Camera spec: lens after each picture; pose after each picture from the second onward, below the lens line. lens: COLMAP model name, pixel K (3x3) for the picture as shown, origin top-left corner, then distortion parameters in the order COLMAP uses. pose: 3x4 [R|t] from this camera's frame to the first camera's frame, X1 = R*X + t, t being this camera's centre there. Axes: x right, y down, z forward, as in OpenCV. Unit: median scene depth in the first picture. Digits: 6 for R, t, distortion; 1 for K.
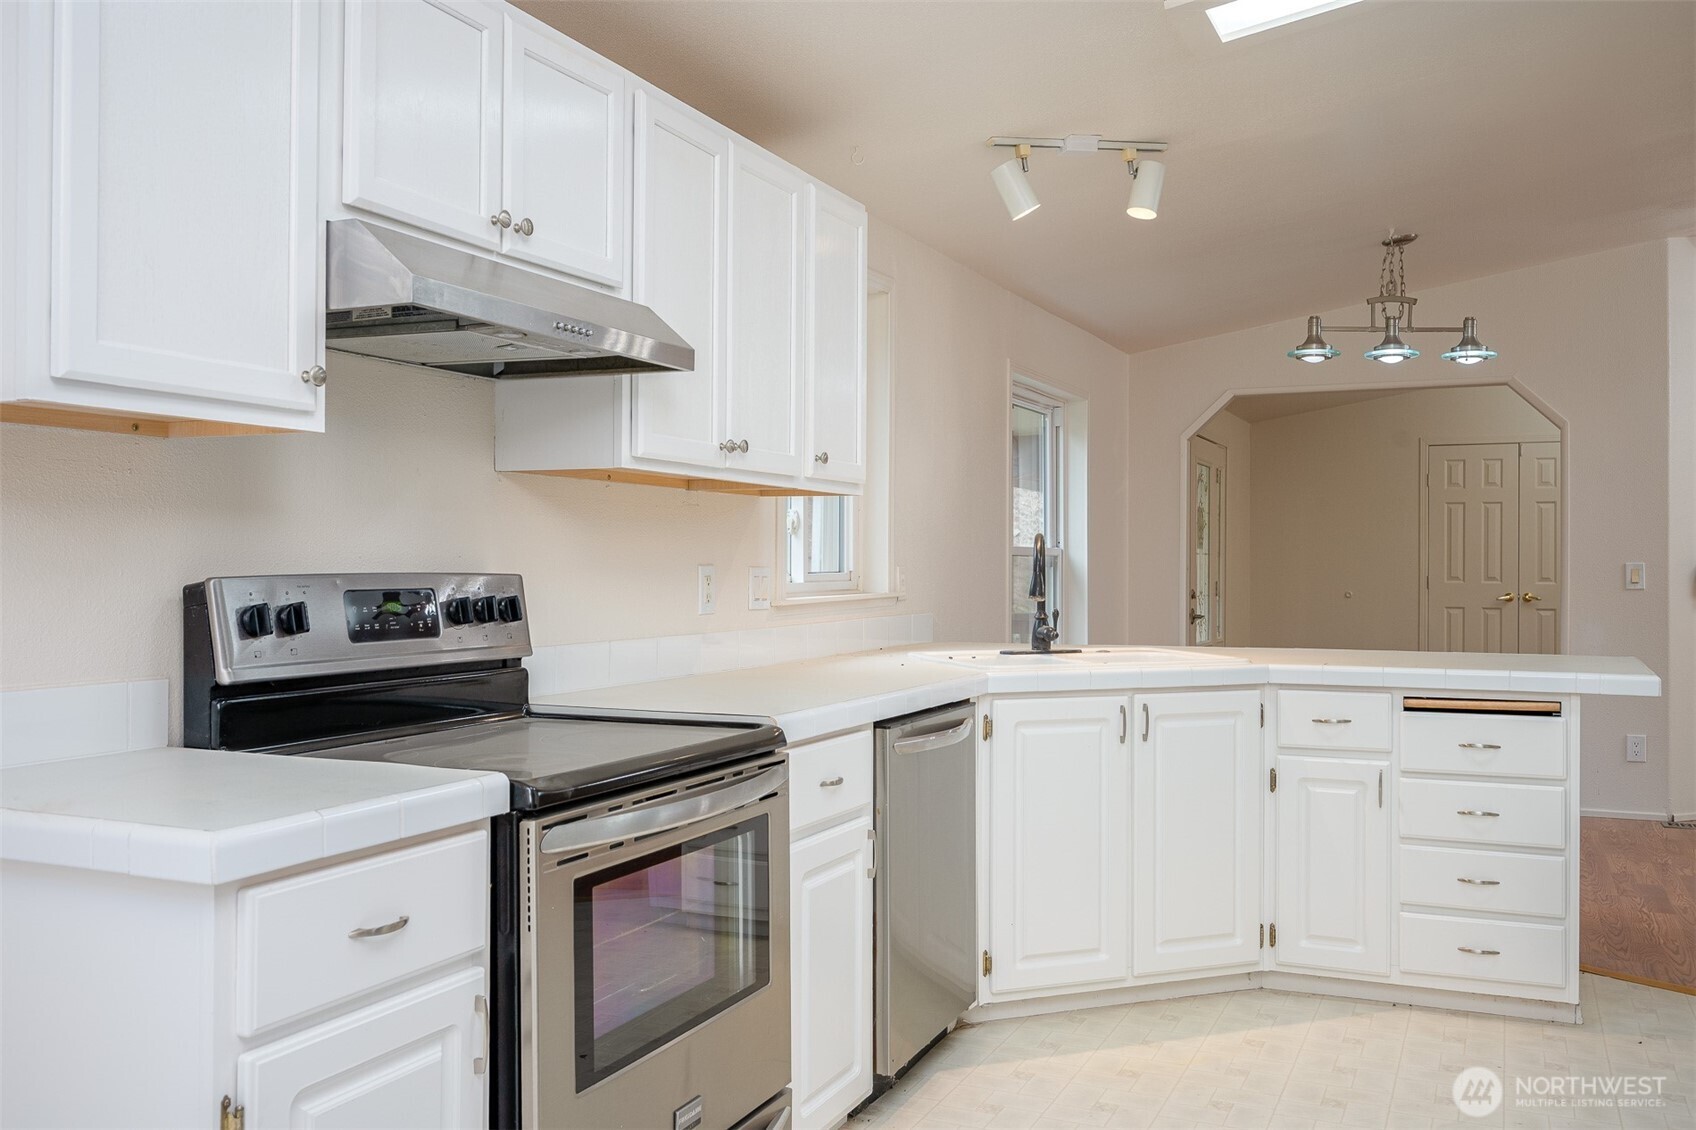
lens RADIAL K [[1463.5, 0, 849.0], [0, 1463.5, 567.0], [0, 0, 1]] dist [-0.003825, -0.010378]
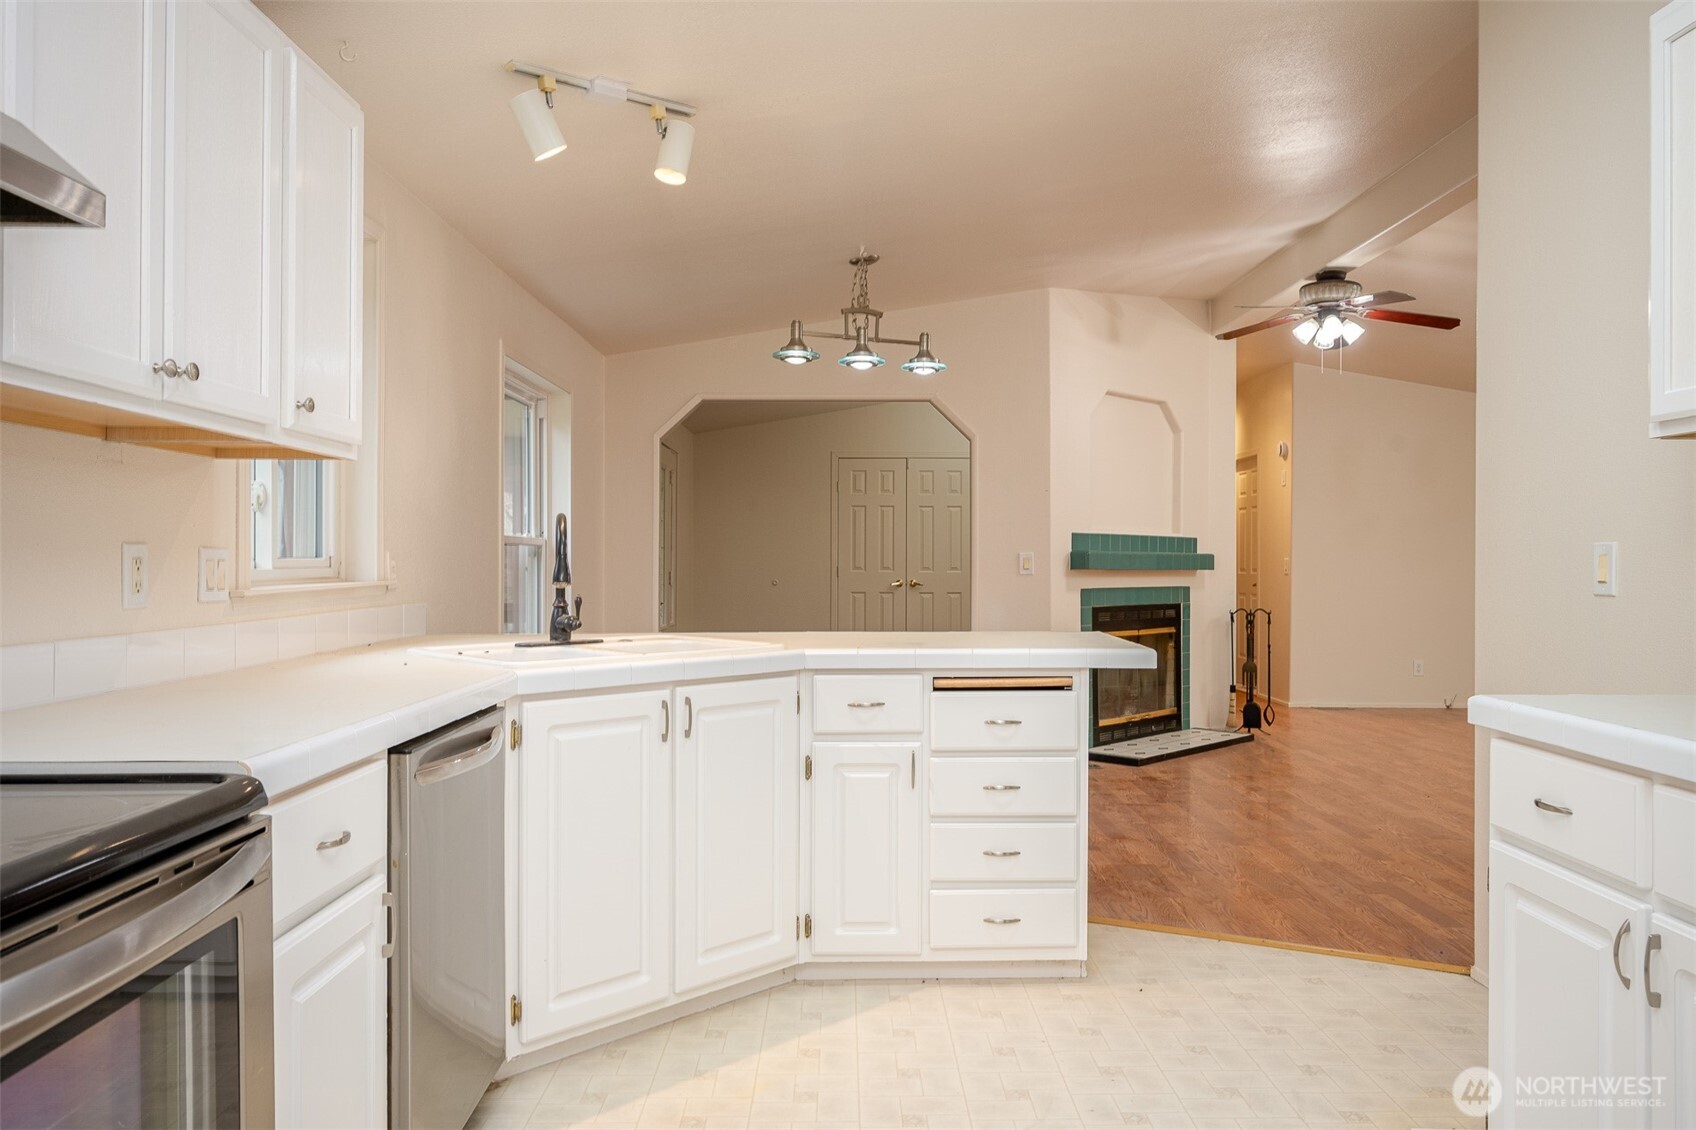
lens RADIAL K [[1195.1, 0, 856.3], [0, 1195.1, 558.5], [0, 0, 1]] dist [-0.009139, 0.002802]
pose [[0.905323, -0.000956, 0.424722, -0.020651], [0.002960, 0.999987, -0.004060, 0.009448], [-0.424713, 0.004933, 0.905315, 0.271389]]
